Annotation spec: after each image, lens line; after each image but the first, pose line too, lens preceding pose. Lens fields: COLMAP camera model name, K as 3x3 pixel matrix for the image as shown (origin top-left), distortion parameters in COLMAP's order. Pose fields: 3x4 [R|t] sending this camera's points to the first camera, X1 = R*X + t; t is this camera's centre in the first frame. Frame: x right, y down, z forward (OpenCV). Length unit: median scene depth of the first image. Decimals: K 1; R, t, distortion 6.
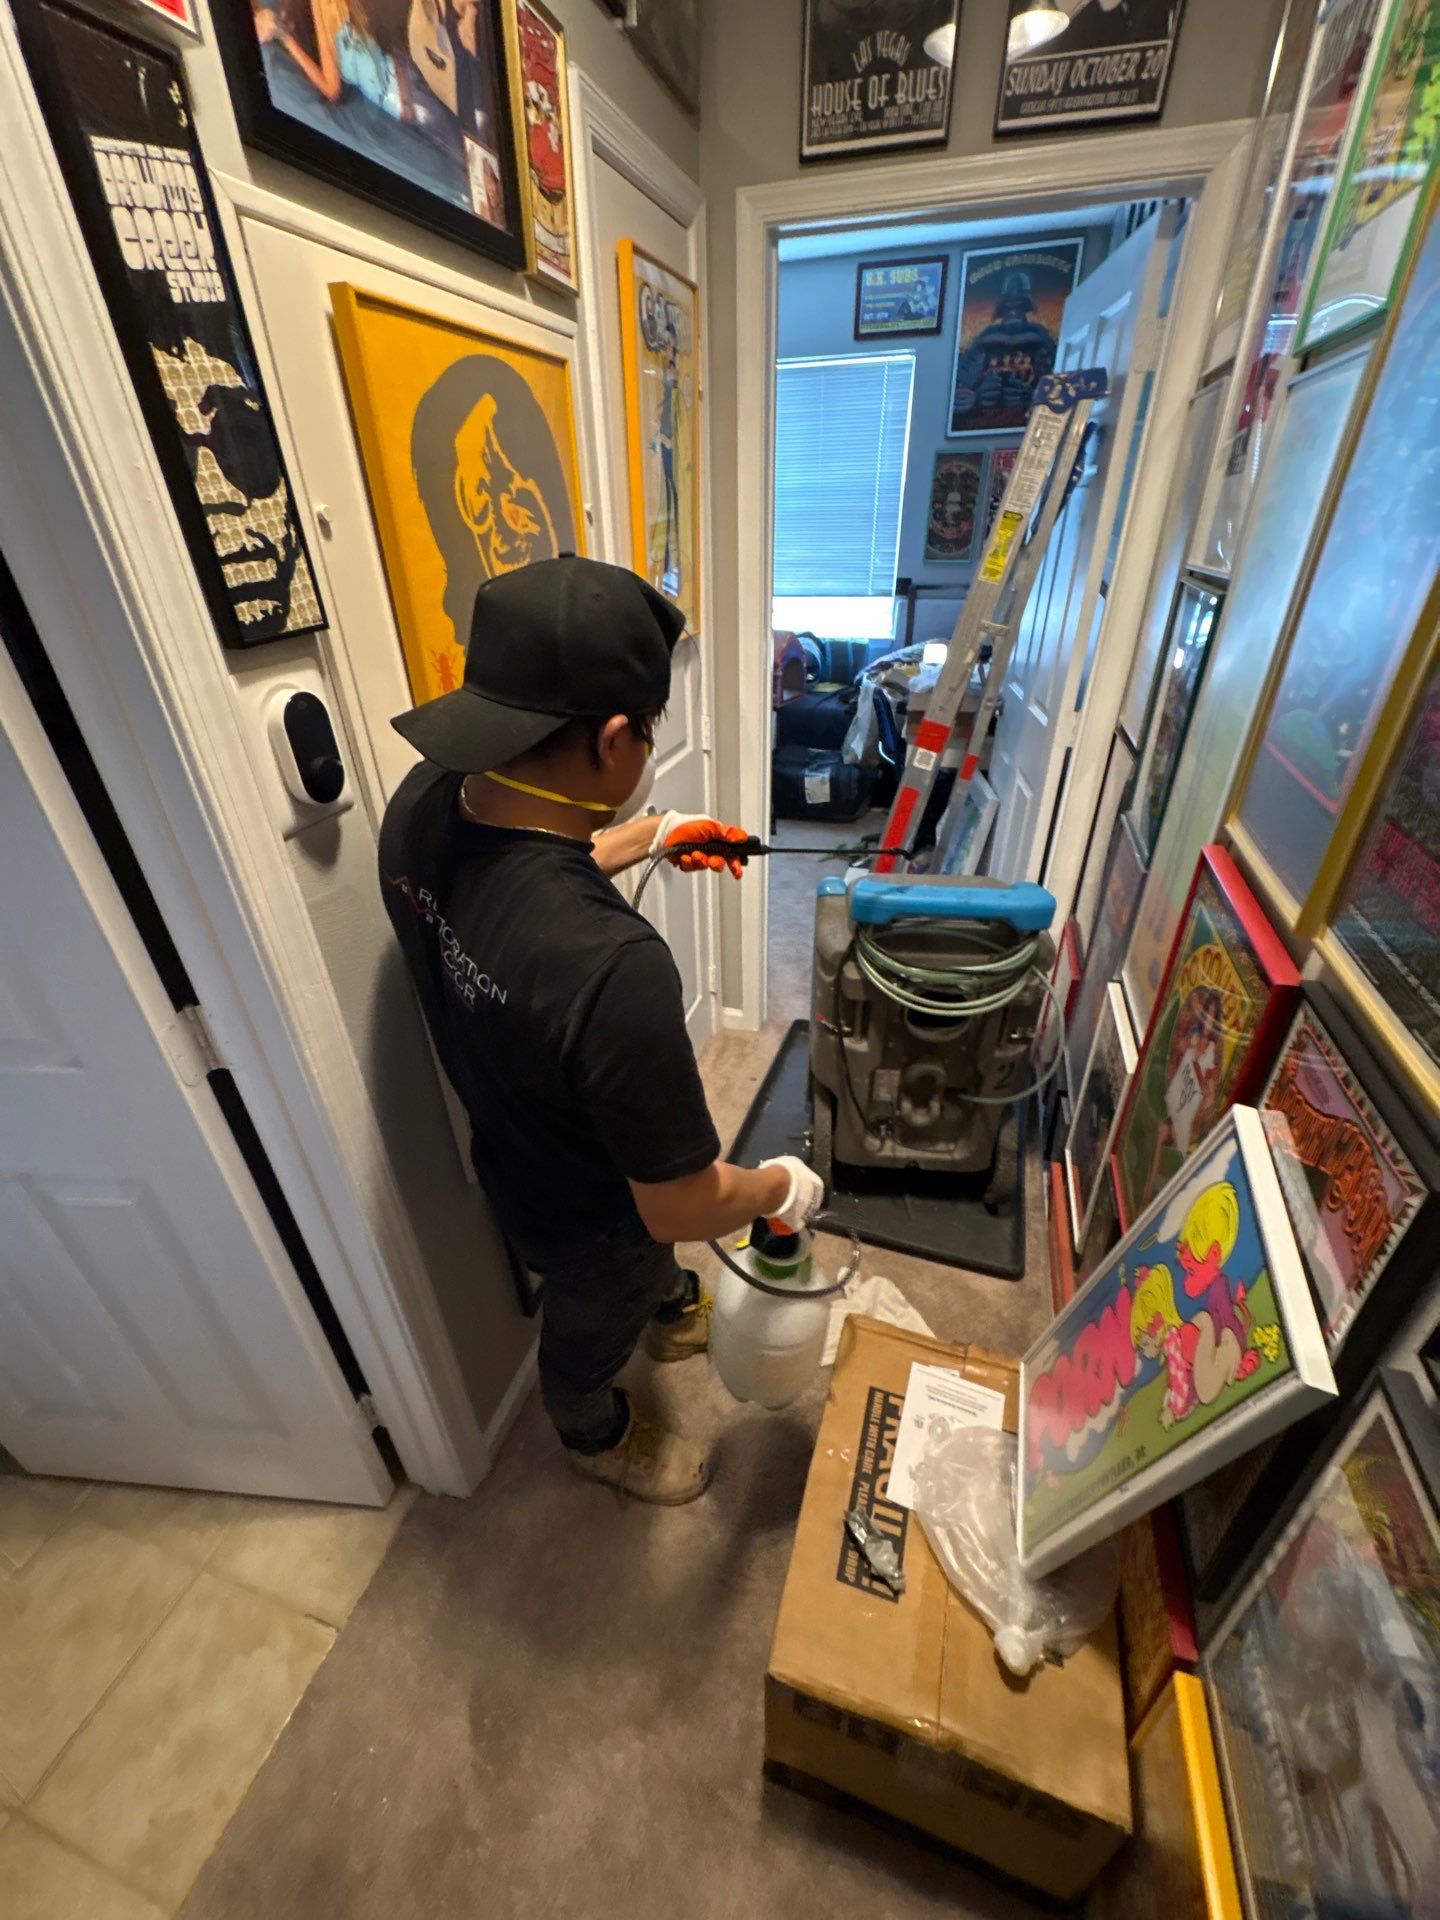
lens RADIAL K [[760.3, 0, 719.9], [0, 760.3, 960.4], [0, 0, 1]] dist [-0.002714, 0.000384]
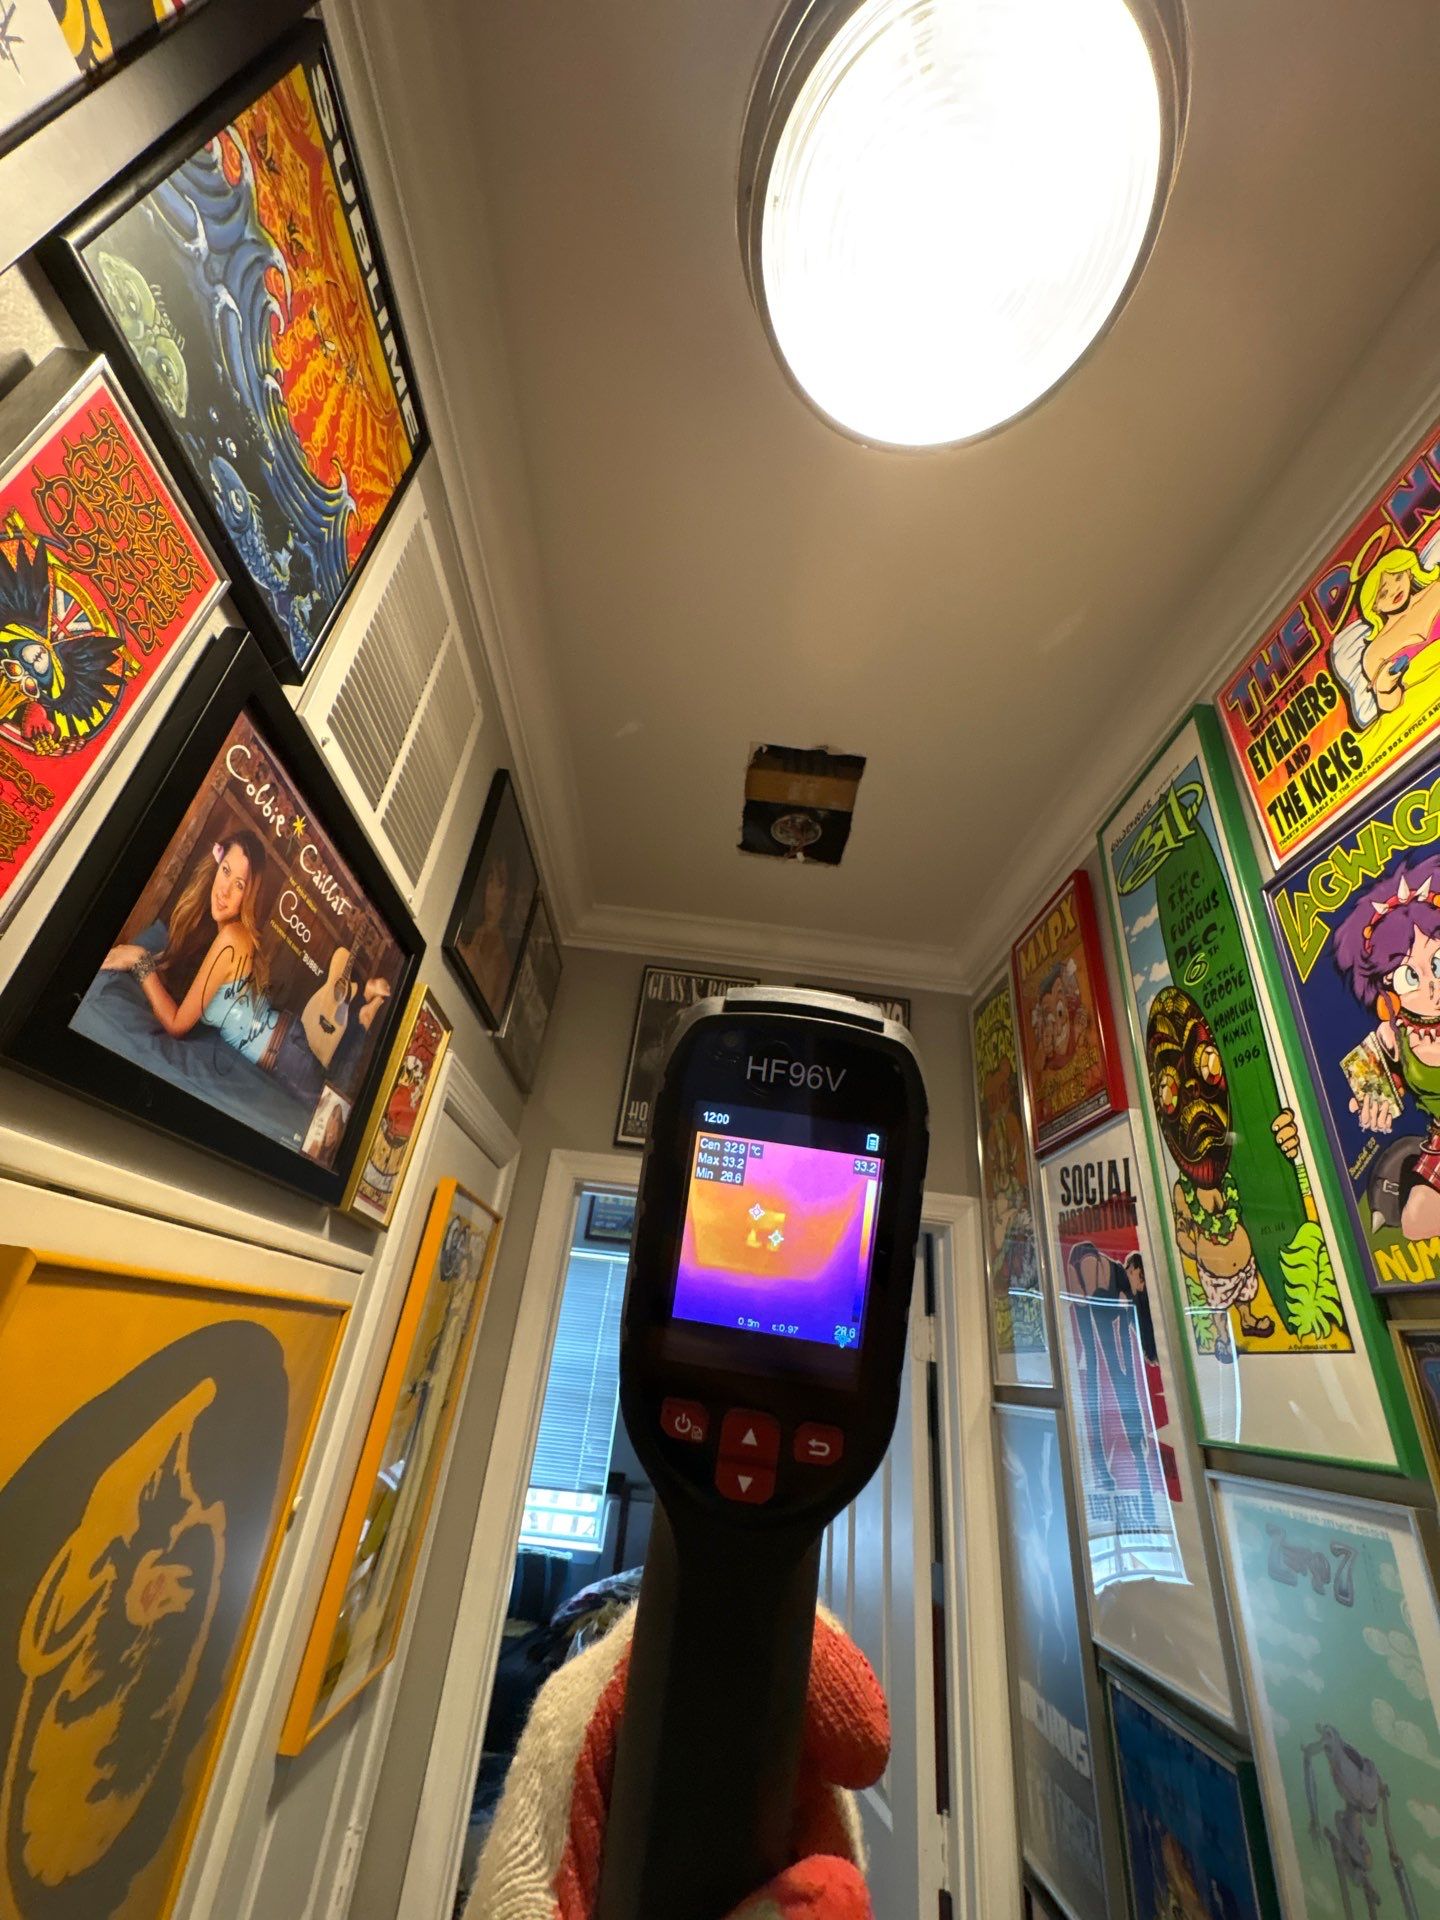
lens RADIAL K [[760.3, 0, 723.2], [0, 760.3, 962.9], [0, 0, 1]] dist [-0.002714, 0.000384]
pose [[0.927052, 0.262728, 0.267485, -0.172953], [0.087534, 0.542043, -0.835779, -0.380074], [-0.364572, 0.798225, 0.479504, 0.295806]]
